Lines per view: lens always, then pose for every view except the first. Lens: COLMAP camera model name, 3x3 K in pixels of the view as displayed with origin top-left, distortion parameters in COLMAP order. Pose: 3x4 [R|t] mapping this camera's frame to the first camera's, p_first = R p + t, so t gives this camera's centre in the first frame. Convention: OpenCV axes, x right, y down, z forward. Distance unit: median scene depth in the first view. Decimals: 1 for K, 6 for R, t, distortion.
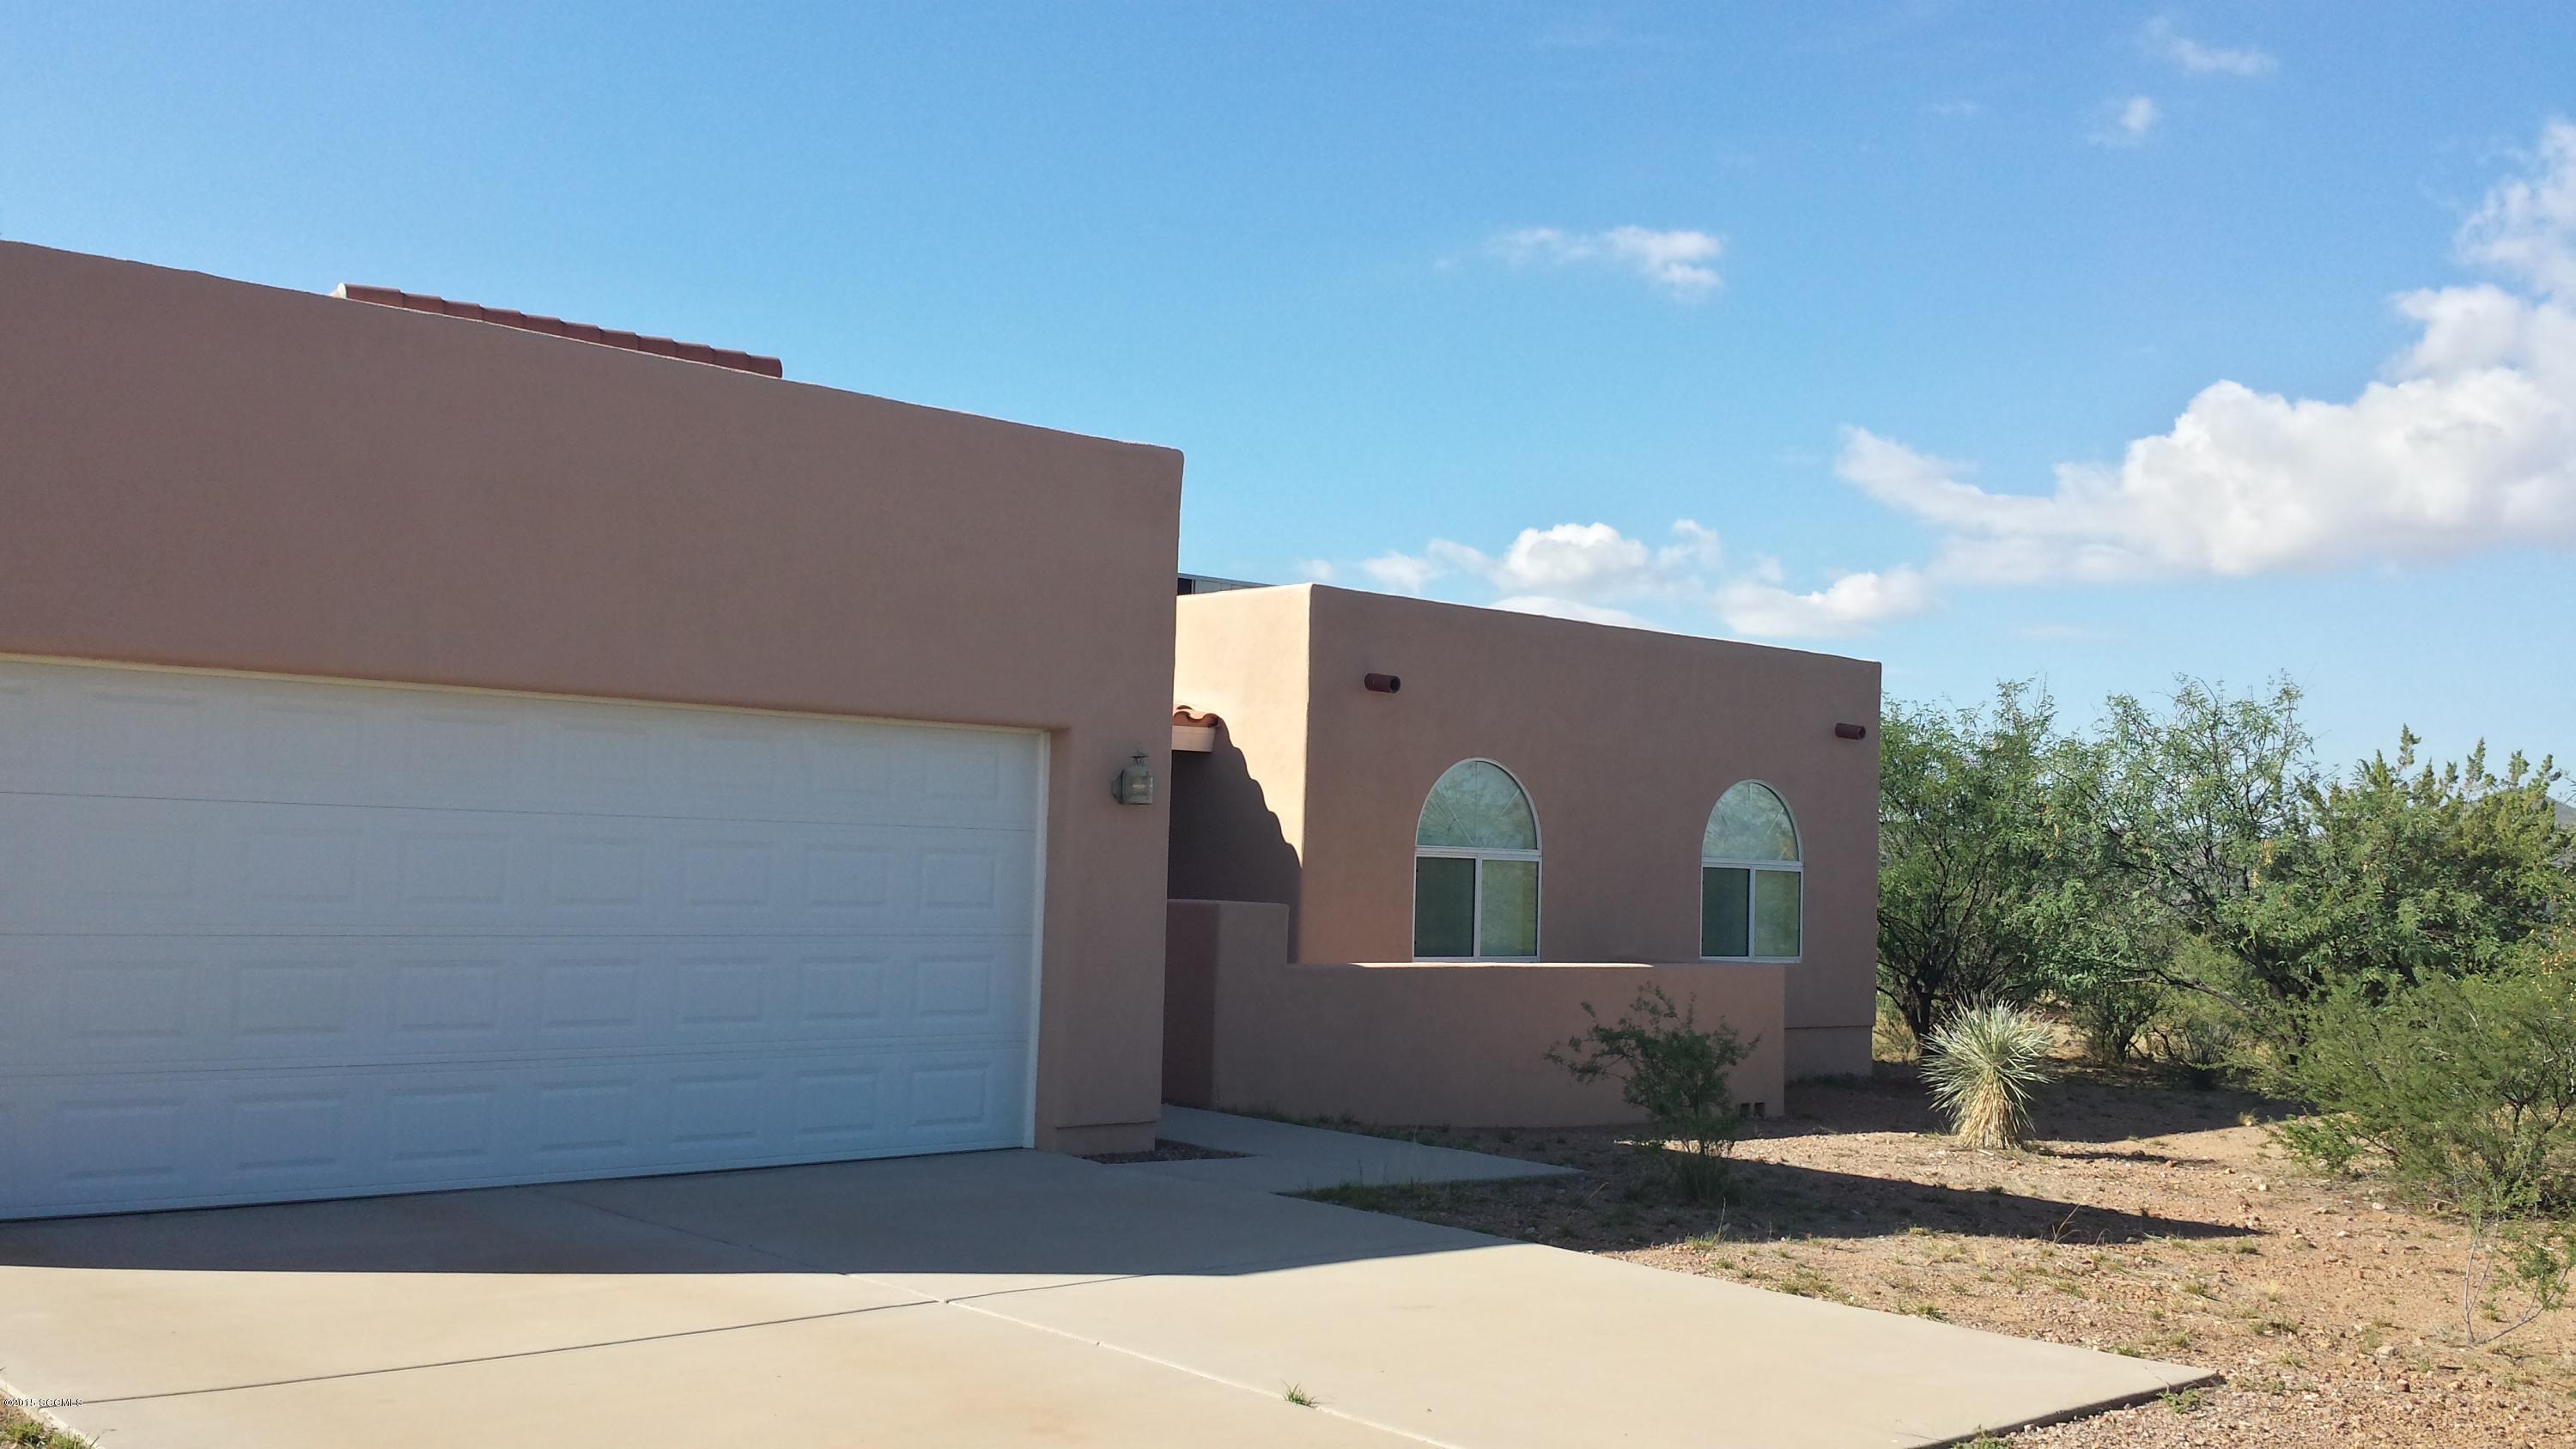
lens RADIAL K [[2462.0, 0, 1290.9], [0, 2462.0, 595.2], [0, 0, 1]] dist [0.004231, 0.005874]
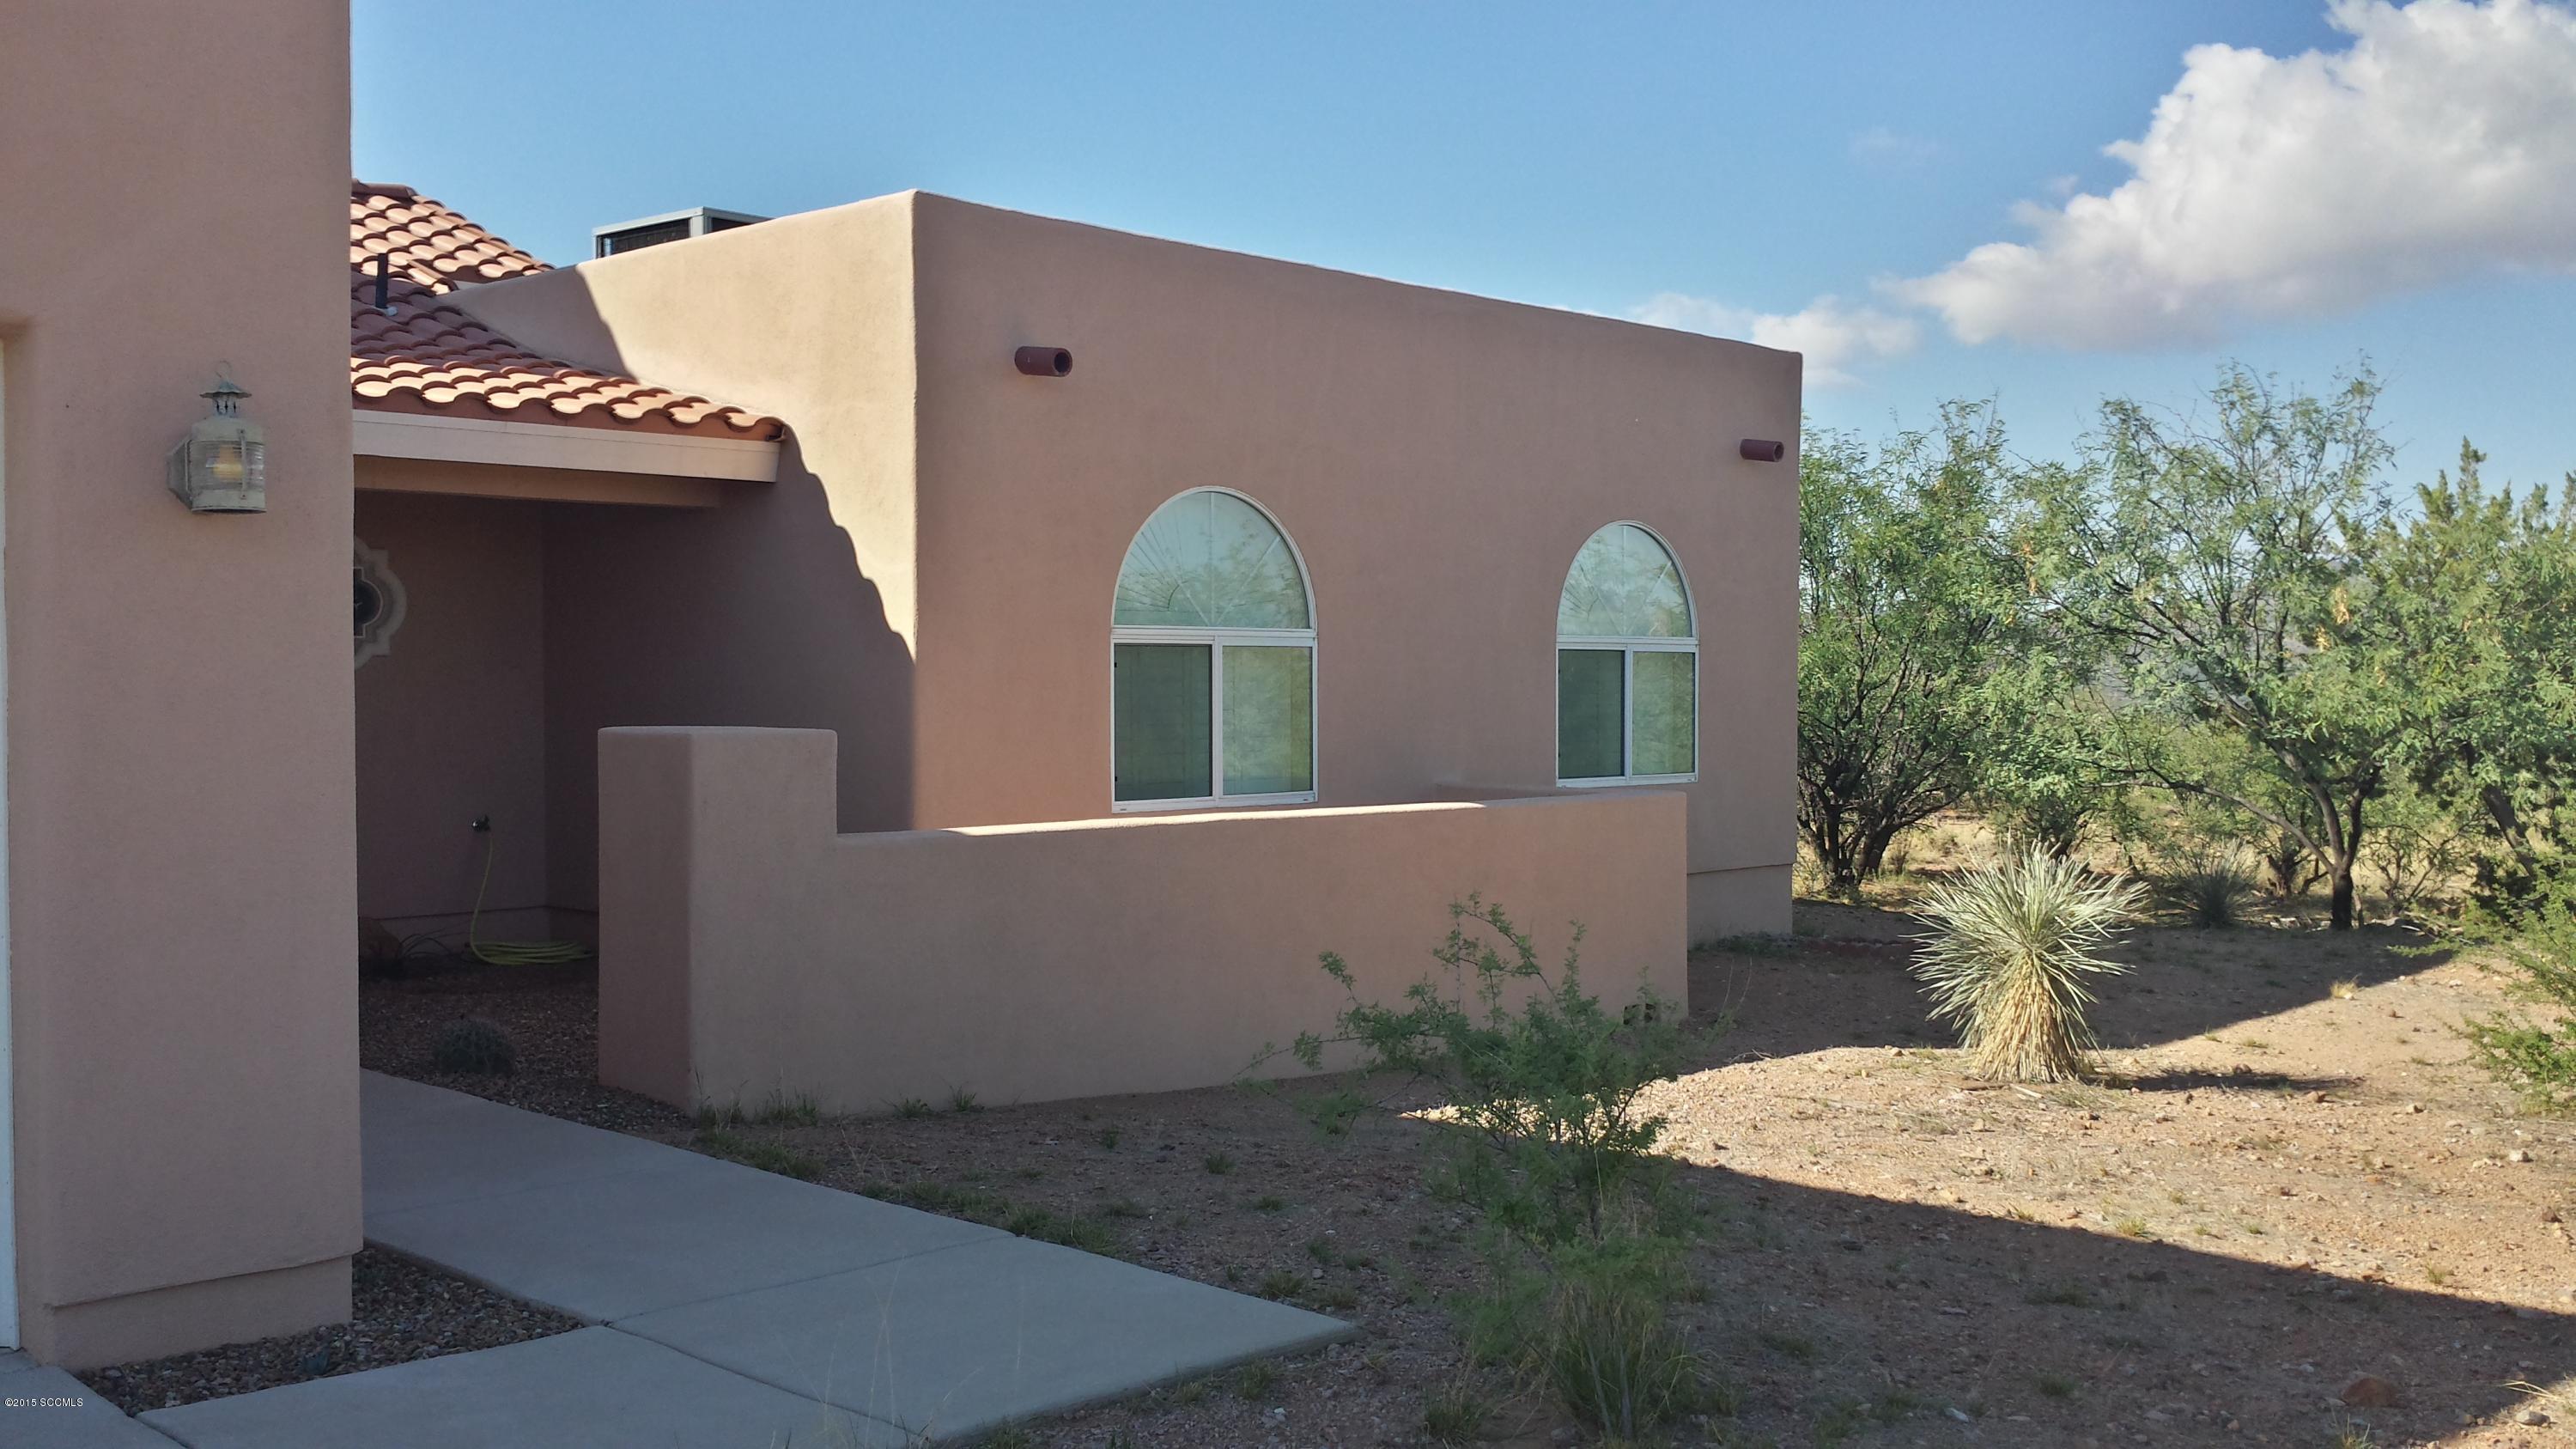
lens RADIAL K [[2417.9, 0, 1288.0], [0, 2417.9, 724.5], [0, 0, 1]] dist [0.132595, 0.002412]
pose [[0.997629, -0.029236, 0.062306, 0.055715], [0.020687, 0.990807, 0.133690, 0.044235], [-0.065642, -0.132084, 0.989063, 0.375644]]
